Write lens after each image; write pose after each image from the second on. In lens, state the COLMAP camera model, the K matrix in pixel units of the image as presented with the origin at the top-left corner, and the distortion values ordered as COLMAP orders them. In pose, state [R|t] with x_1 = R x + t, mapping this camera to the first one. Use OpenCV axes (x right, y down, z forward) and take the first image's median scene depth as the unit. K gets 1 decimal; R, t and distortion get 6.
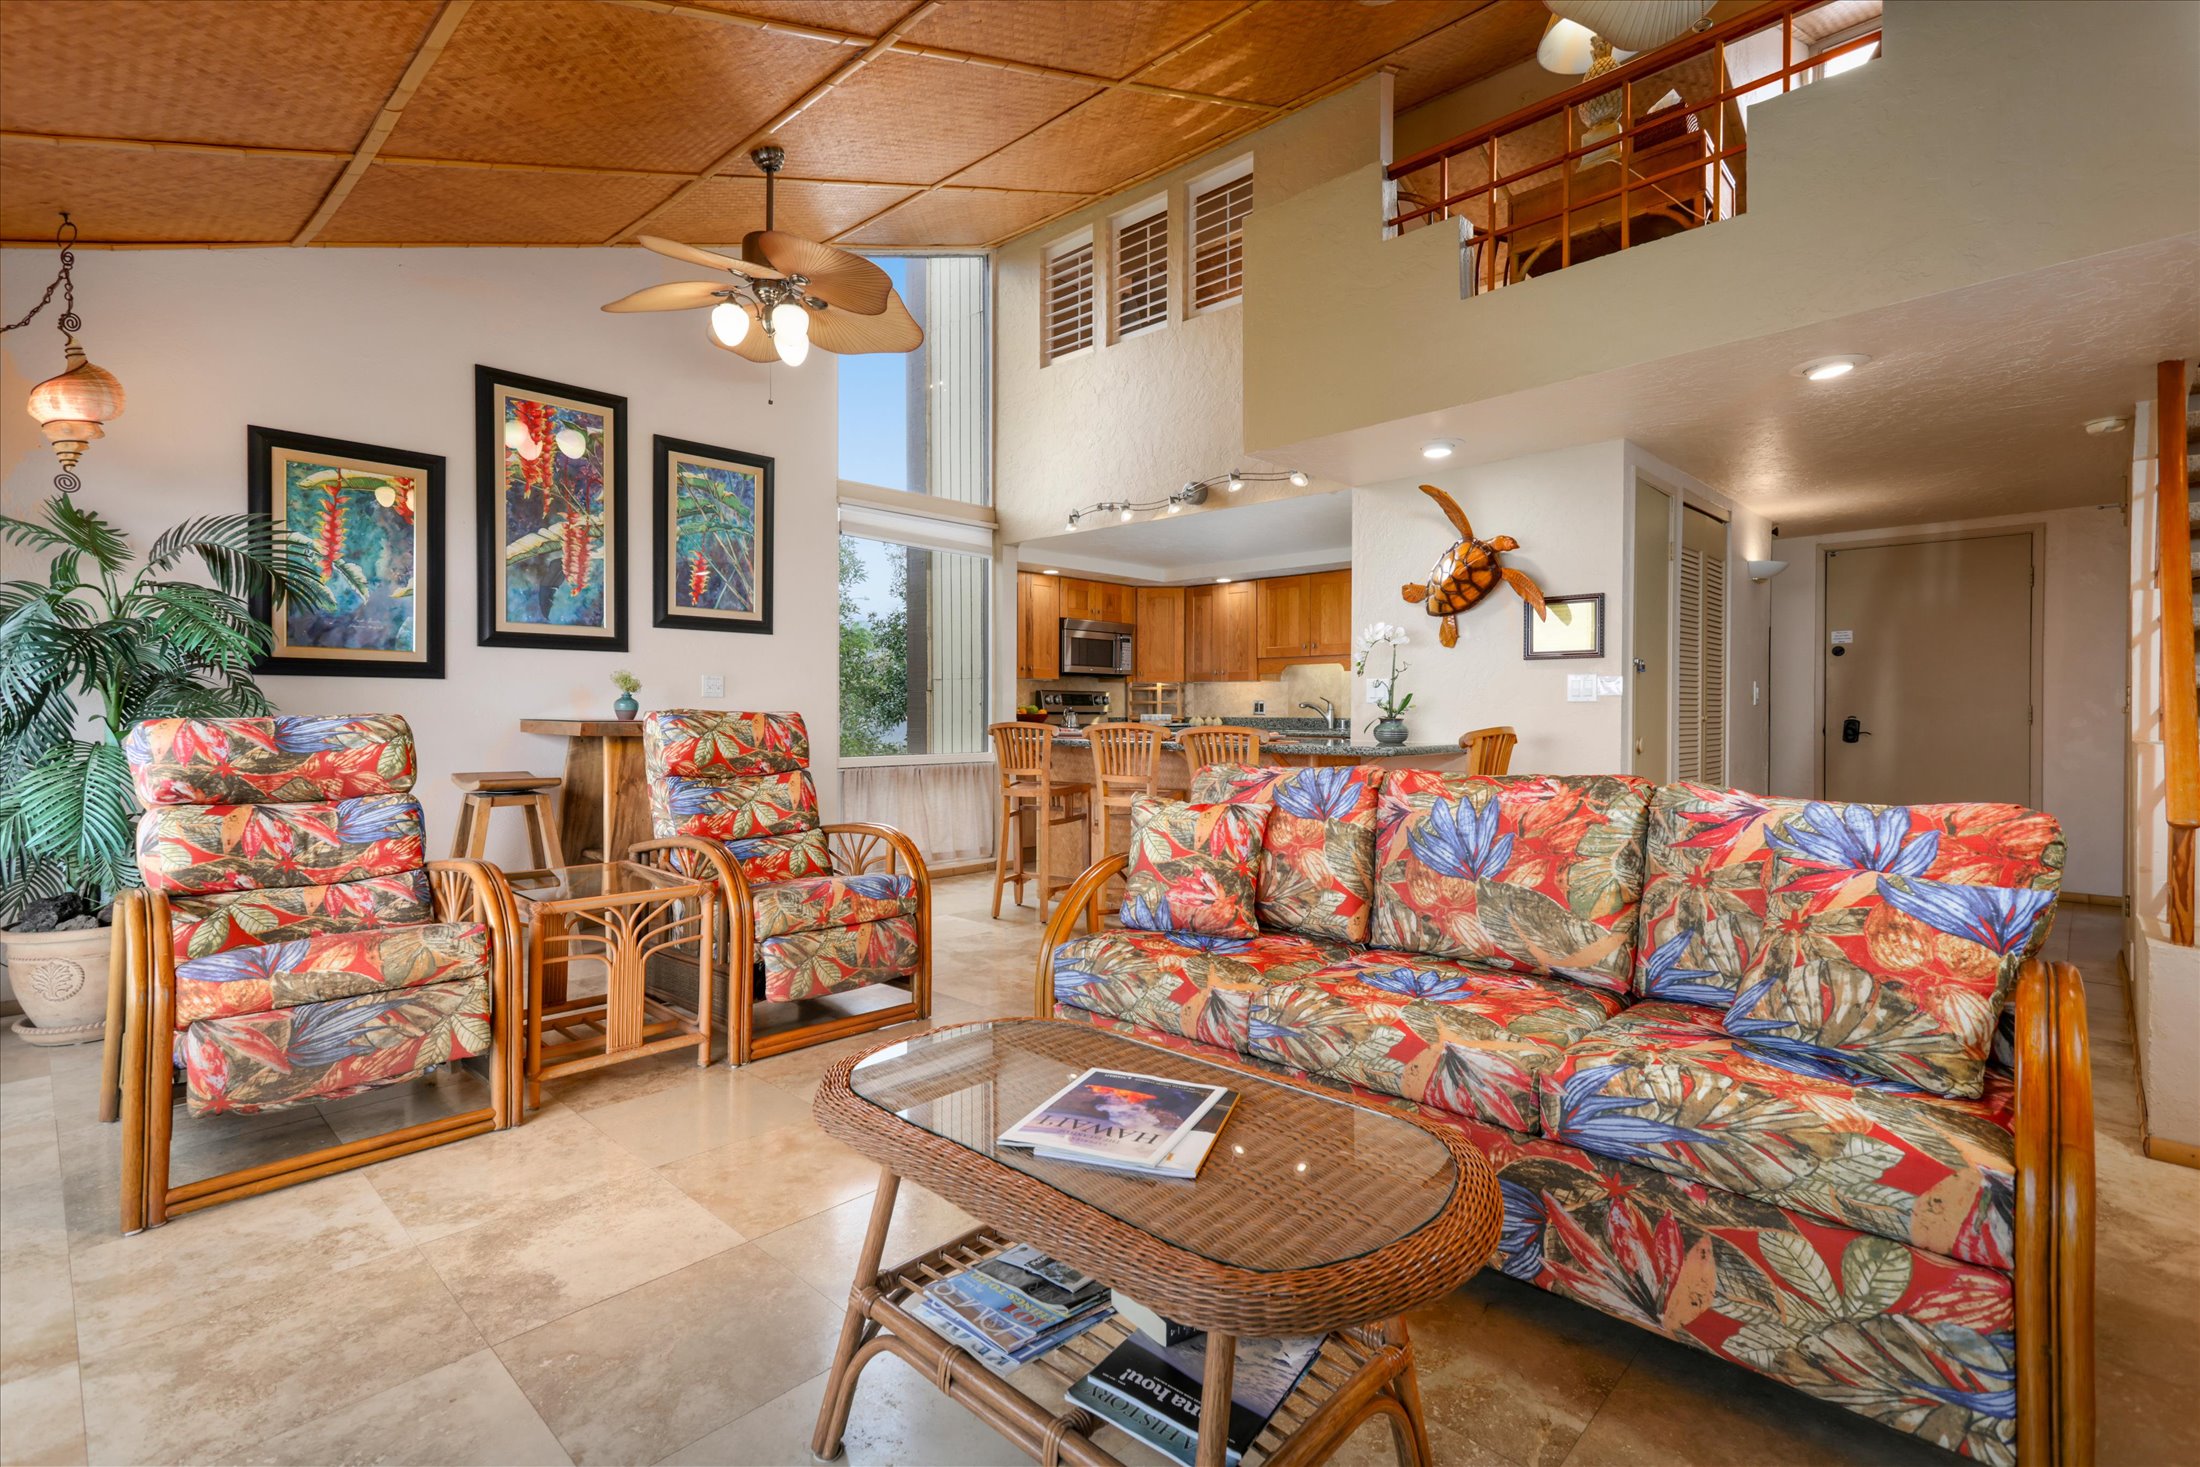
lens RADIAL K [[1023.9, 0, 1100.4], [0, 1023.9, 719.0], [0, 0, 1]] dist [0.021421, 0.003648]
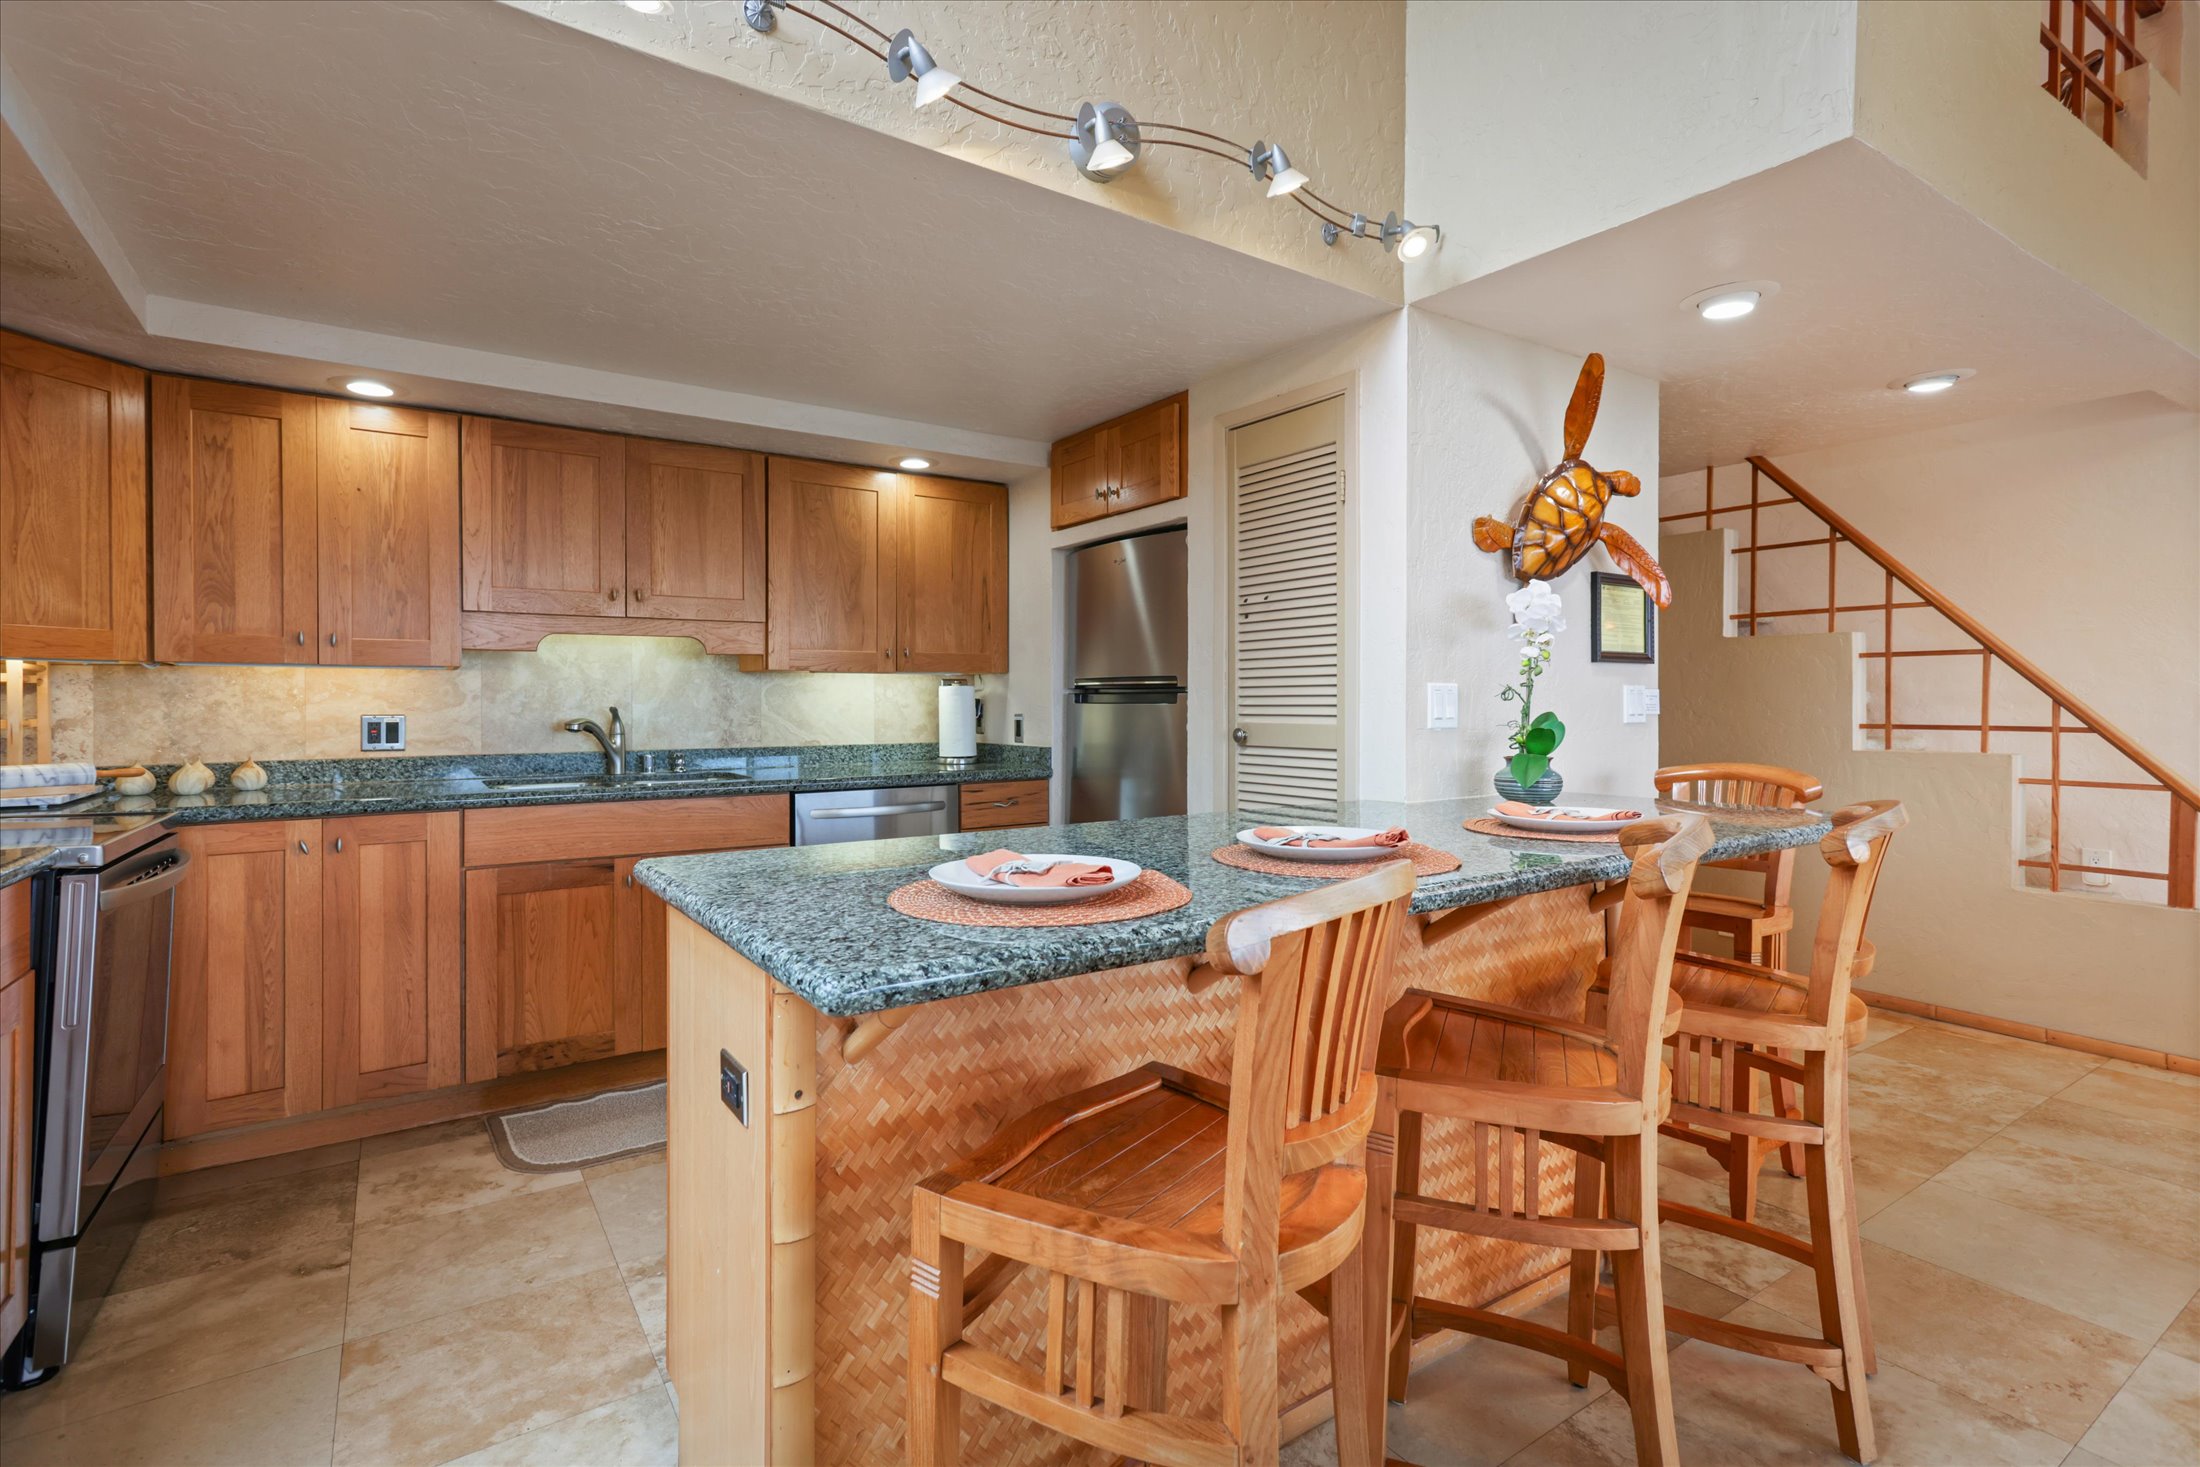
lens RADIAL K [[1023.9, 0, 1067.5], [0, 1023.9, 701.1], [0, 0, 1]] dist [0.021421, 0.003648]
pose [[0.228749, 0.000882, 0.973485, -0.309161], [0.013072, 0.999907, -0.003978, -0.031747], [-0.973398, 0.013635, 0.228716, 1.121367]]
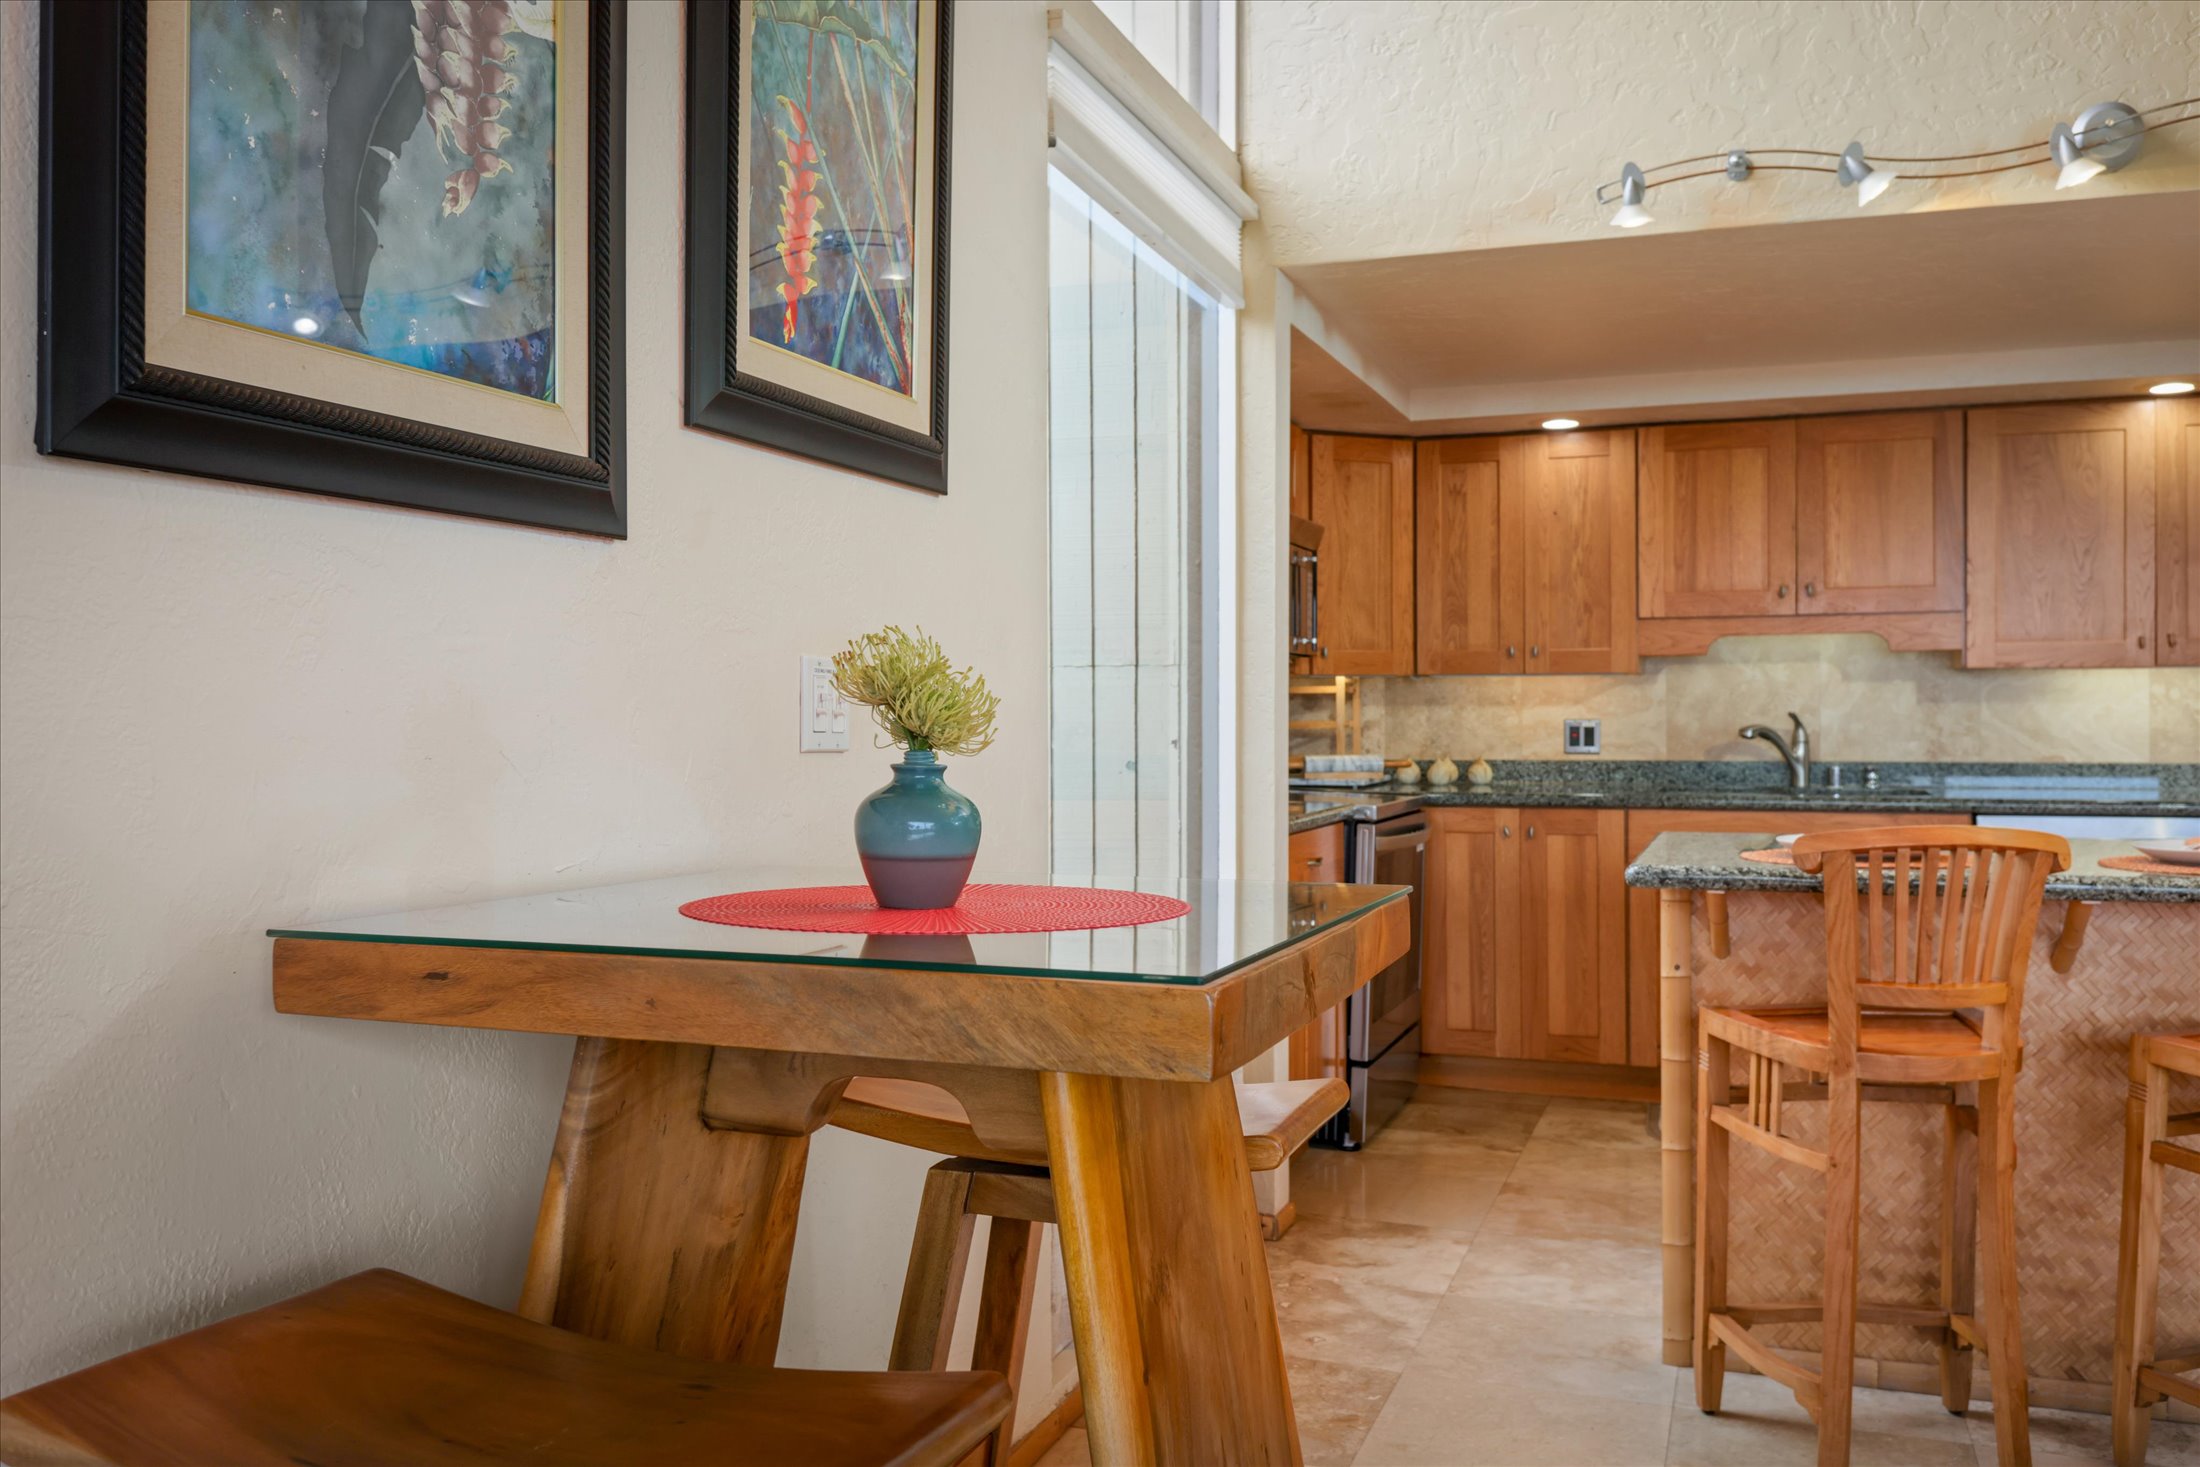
lens RADIAL K [[1799.4, 0, 1088.2], [0, 1799.4, 724.1], [0, 0, 1]] dist [-0.008040, -0.002249]
pose [[0.920189, -0.008085, 0.391391, -0.553790], [0.008665, 0.999962, 0.000285, -0.031299], [-0.391378, 0.003129, 0.920225, 0.696923]]
